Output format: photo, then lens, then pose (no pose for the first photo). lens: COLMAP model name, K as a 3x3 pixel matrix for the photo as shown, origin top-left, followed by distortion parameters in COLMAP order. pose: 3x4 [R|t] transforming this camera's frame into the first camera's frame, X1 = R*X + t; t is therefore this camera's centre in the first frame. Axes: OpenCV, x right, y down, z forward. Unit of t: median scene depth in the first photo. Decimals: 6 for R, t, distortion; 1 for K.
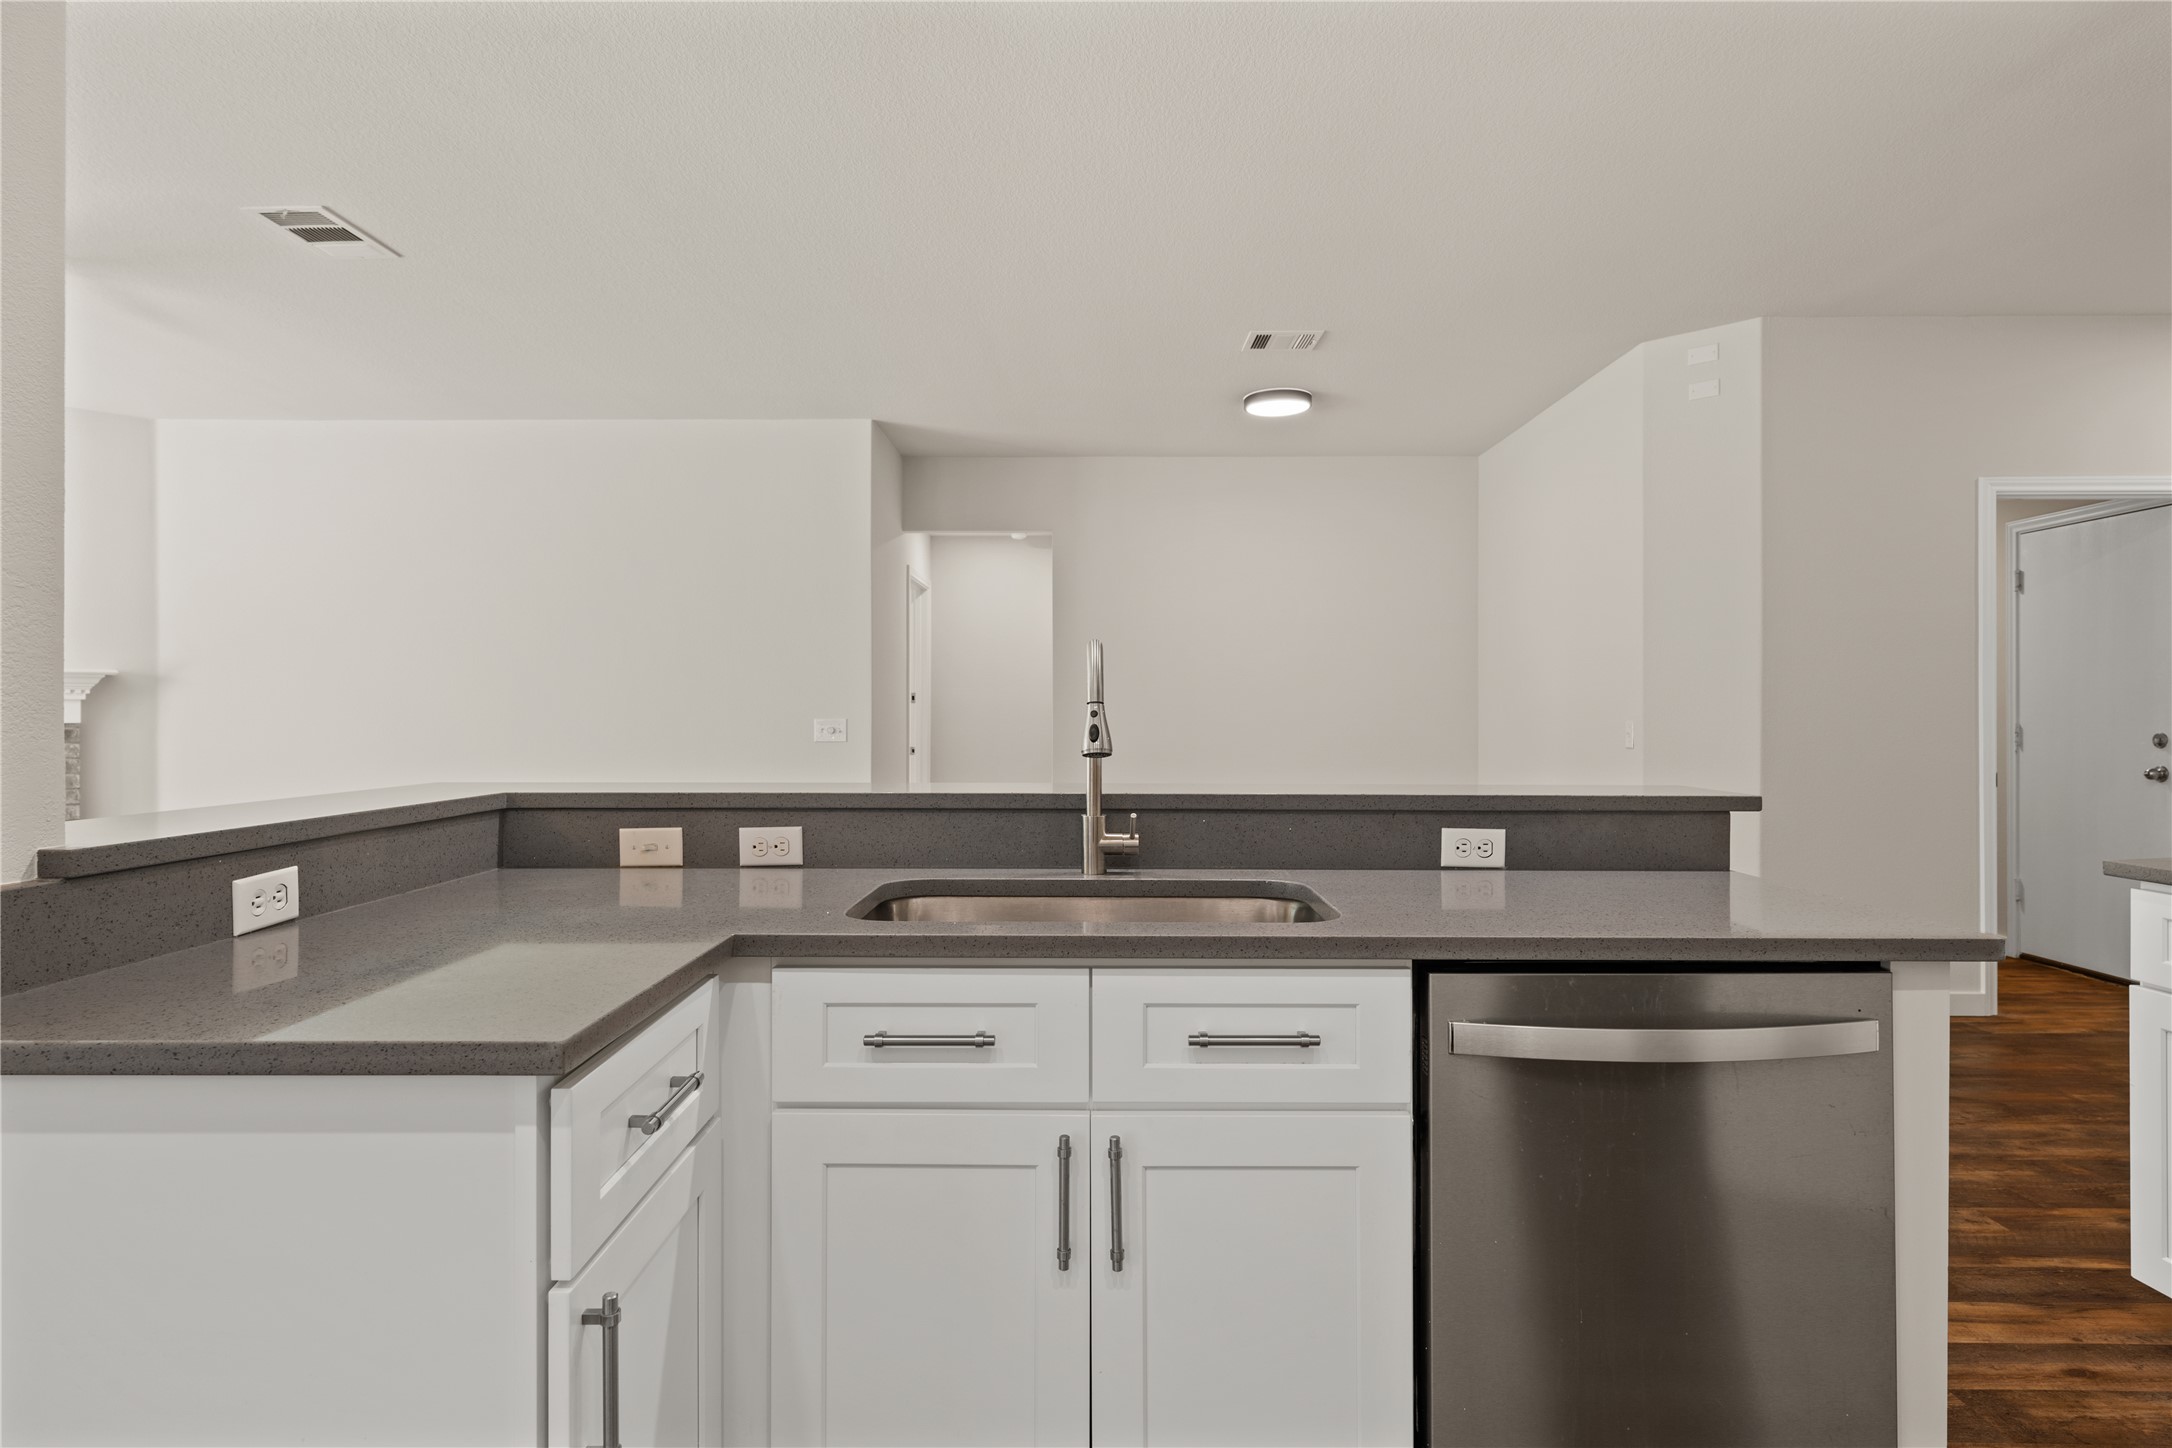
lens RADIAL K [[1177.1, 0, 1074.1], [0, 1177.1, 711.8], [0, 0, 1]] dist [0.000196, -0.001395]
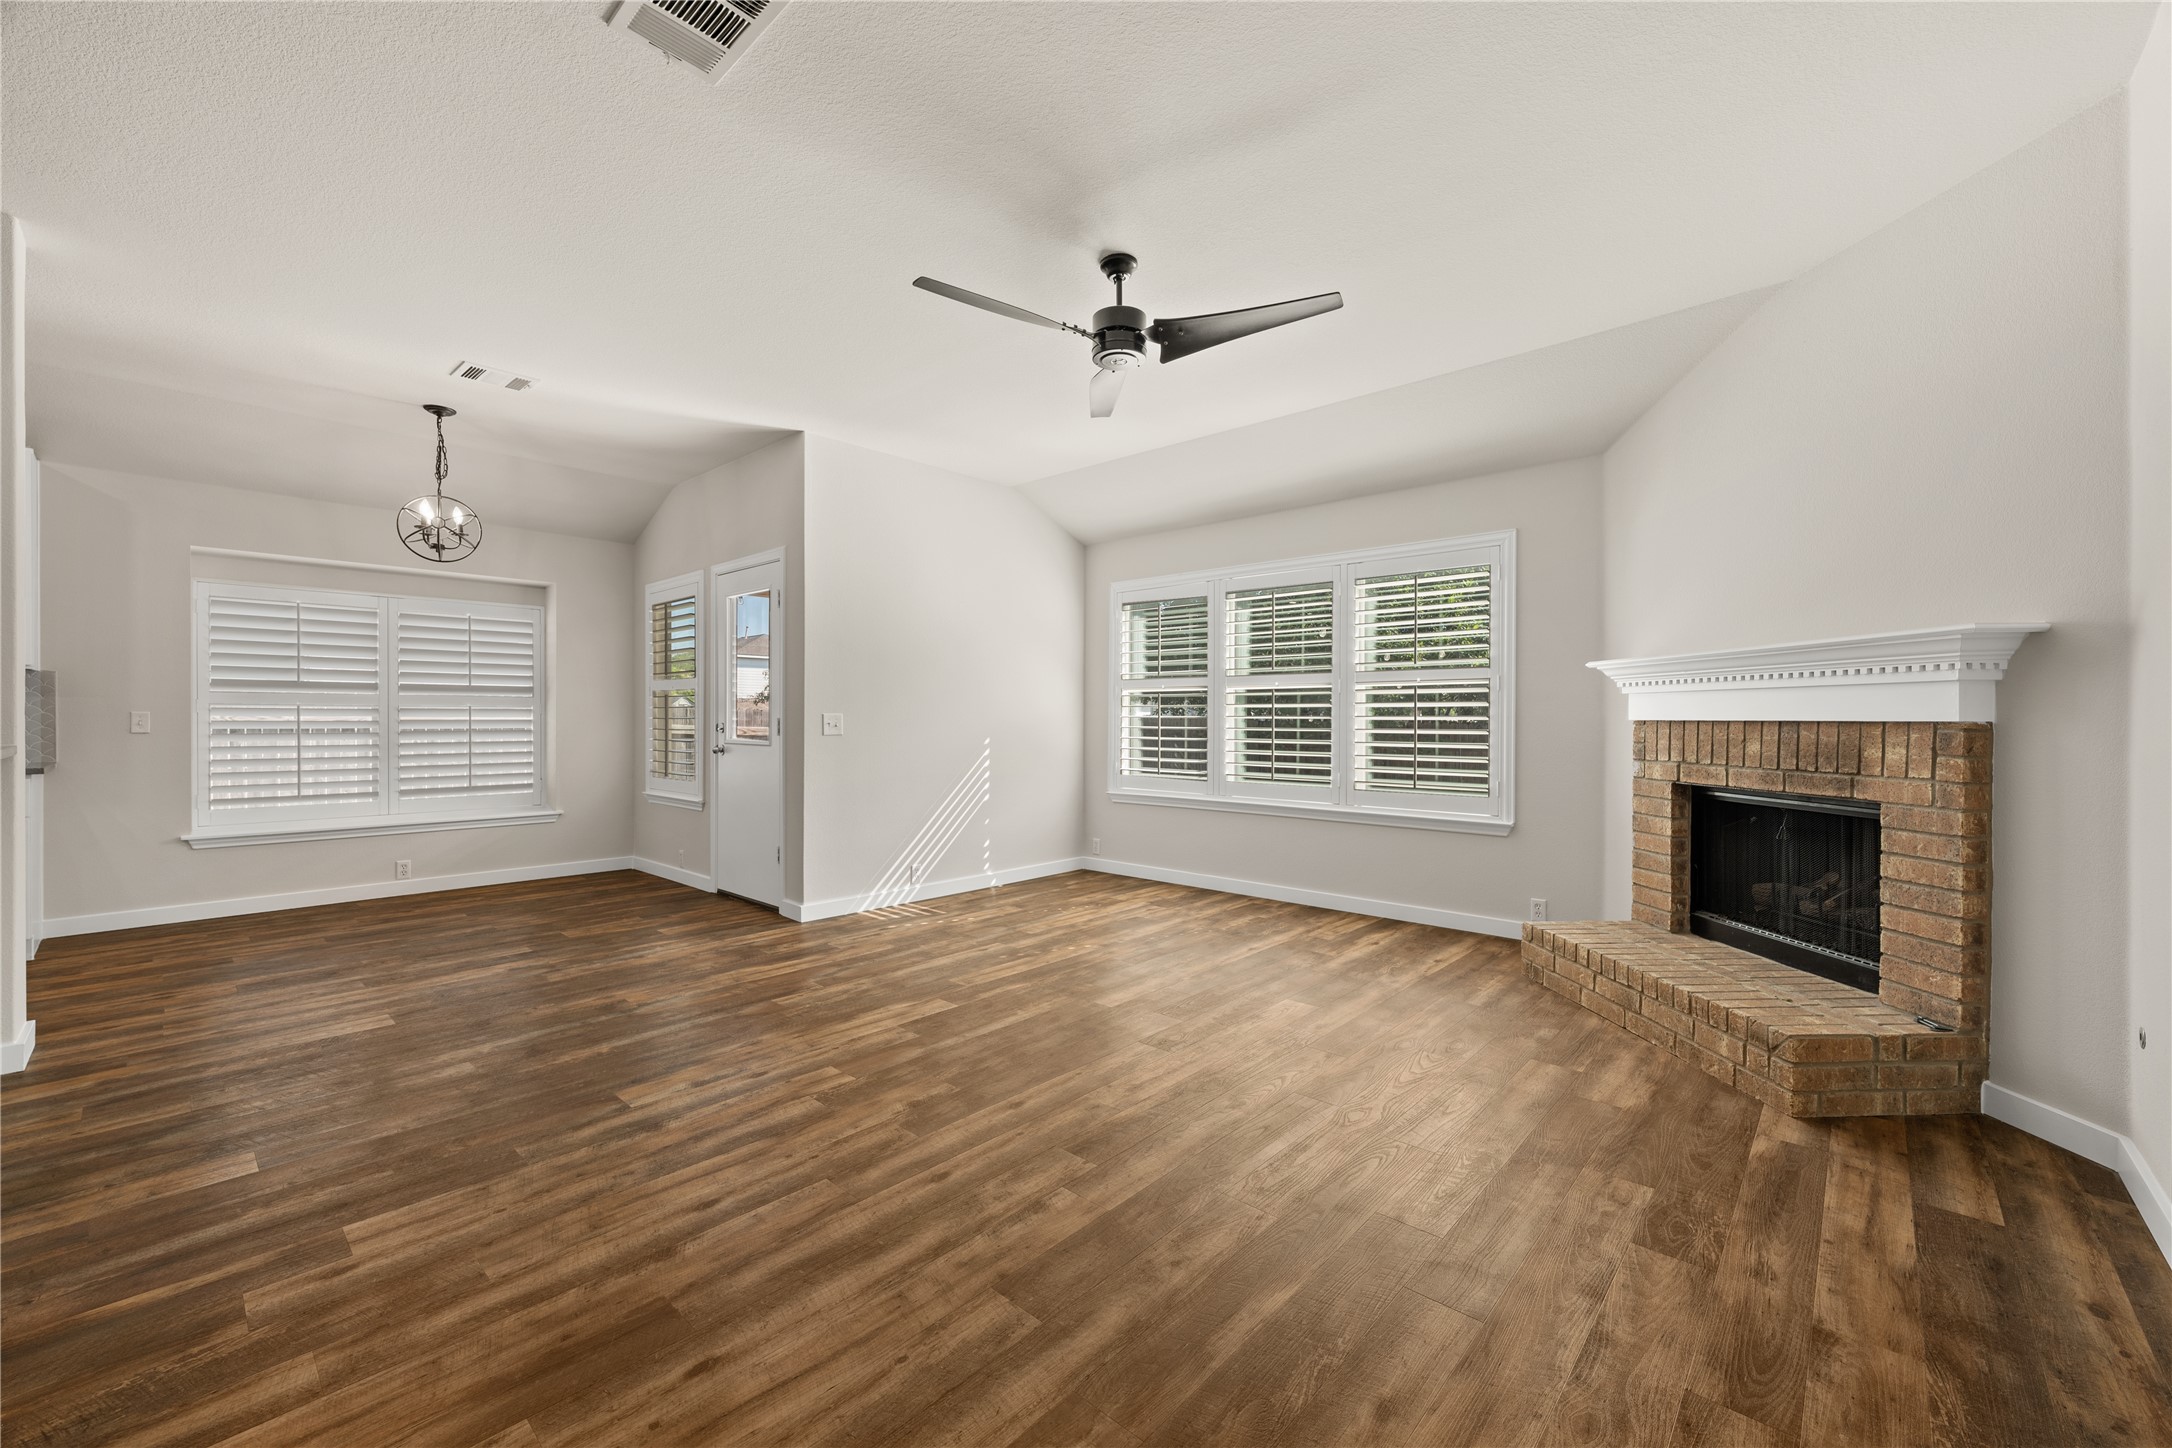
lens RADIAL K [[858.4, 0, 1076.8], [0, 858.4, 716.7], [0, 0, 1]] dist [0.000178, -0.000640]
pose [[-0.655715, -0.002527, -0.755004, -0.704632], [0.000019, 0.999994, -0.003364, 0.029153], [0.755008, -0.002220, -0.655712, 2.726462]]
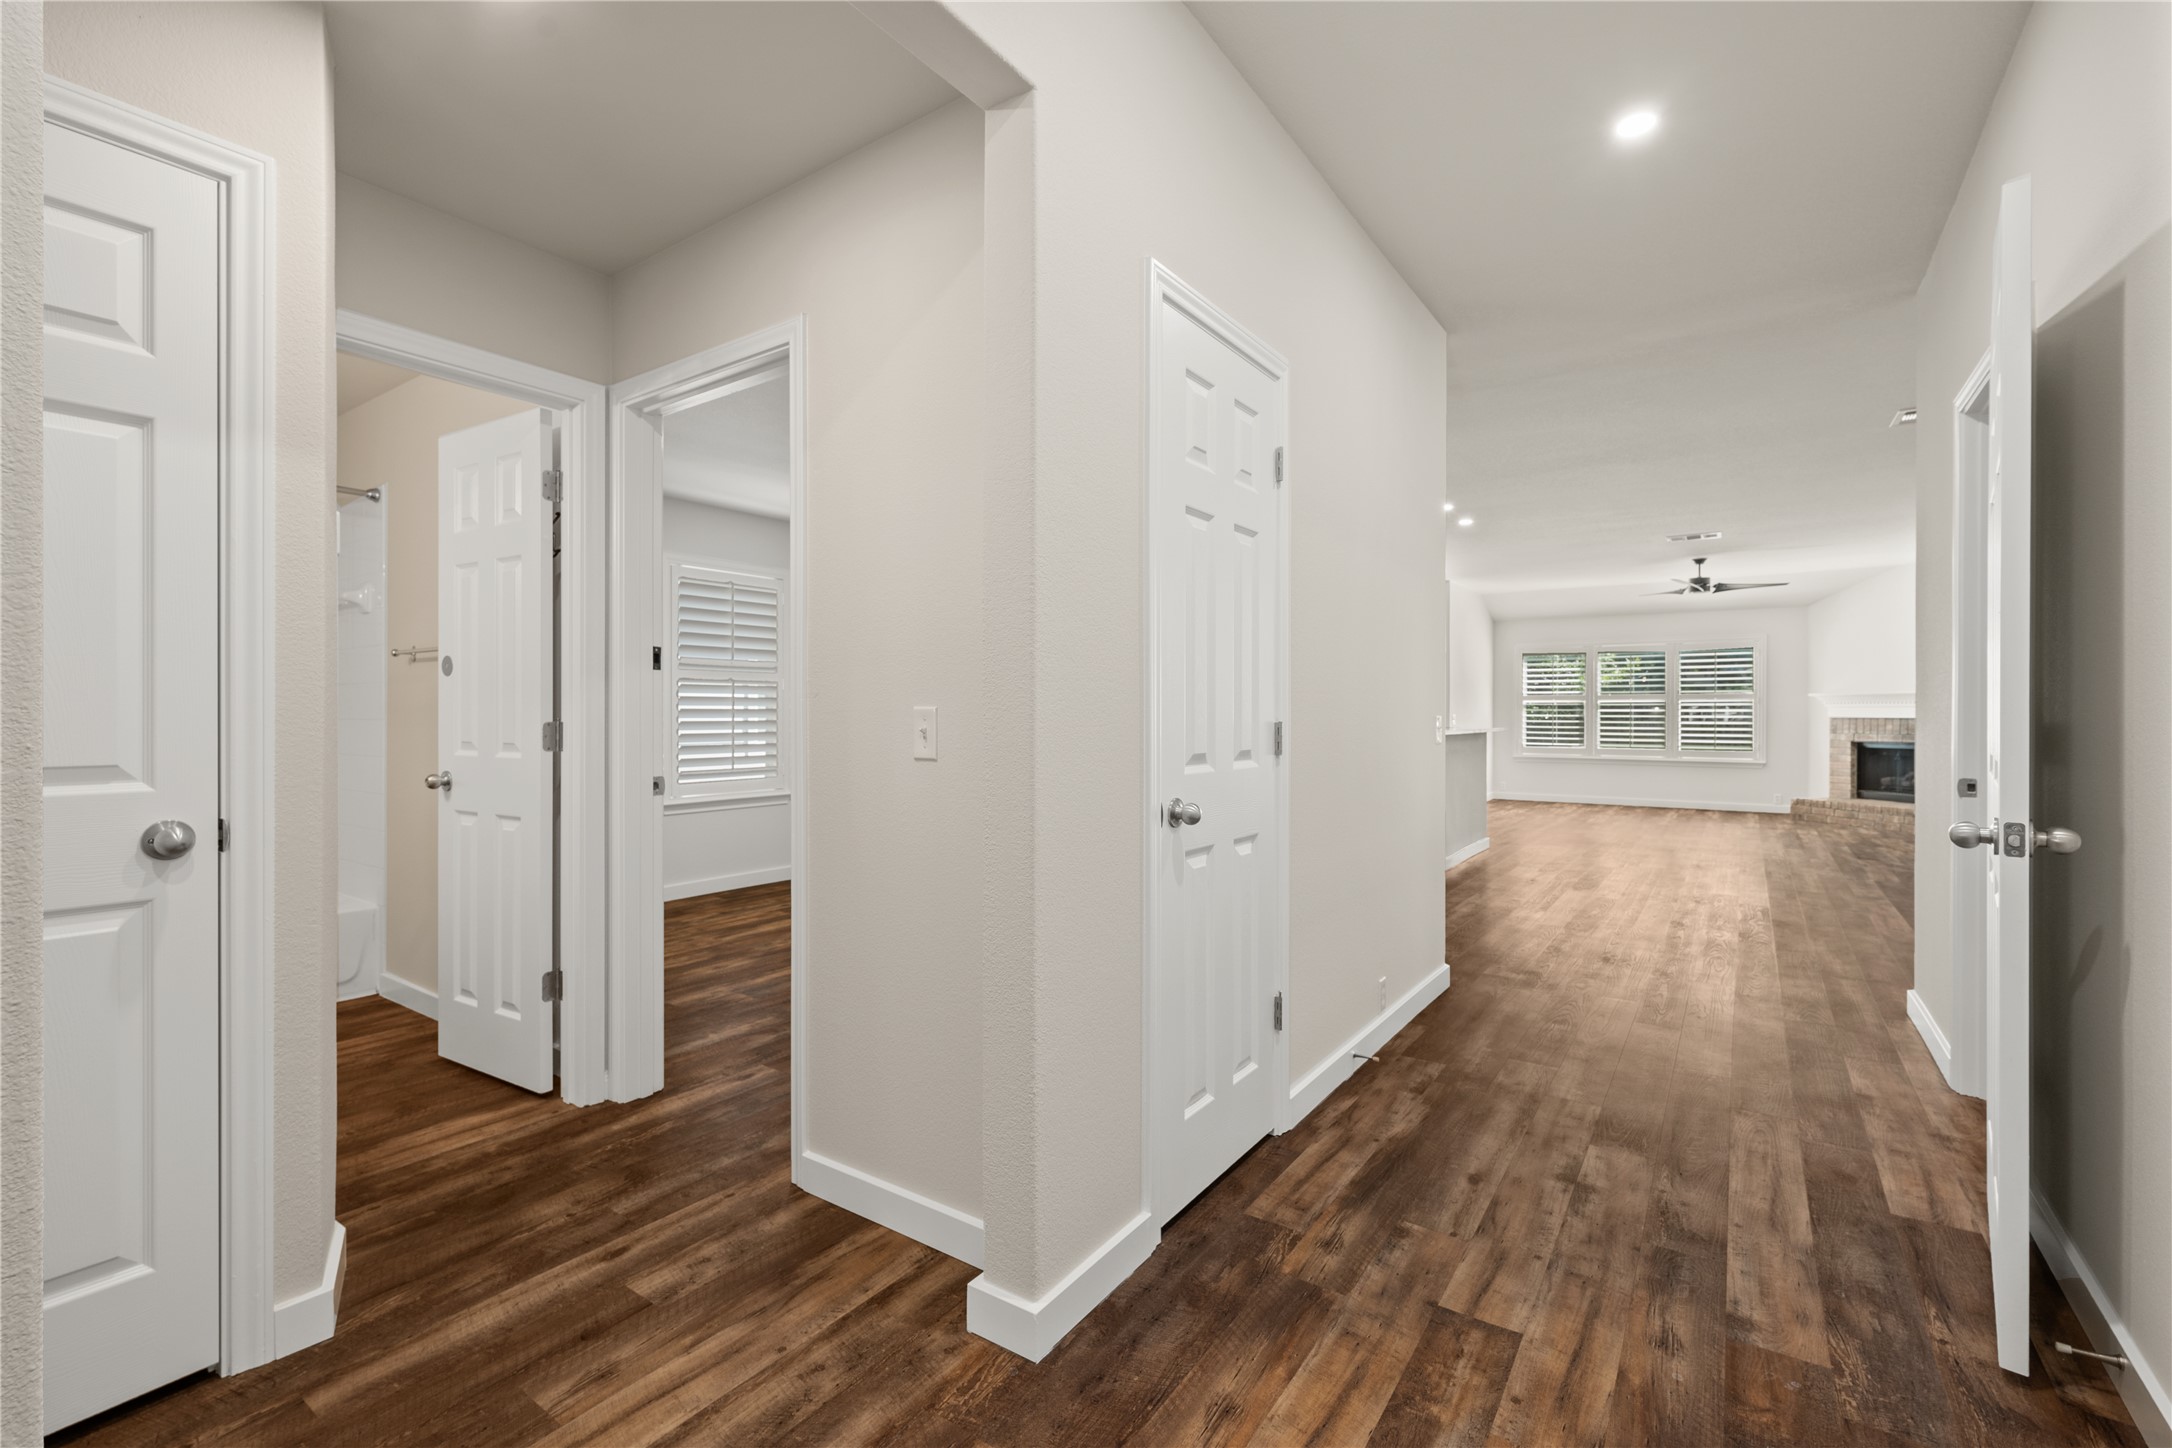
lens RADIAL K [[947.8, 0, 1086.7], [0, 947.8, 704.9], [0, 0, 1]] dist [0.011760, -0.000777]
pose [[-0.552116, -0.012171, -0.833678, 3.733112], [-0.005576, 0.999925, -0.010905, 0.040178], [0.833749, -0.001372, -0.552143, 1.907095]]
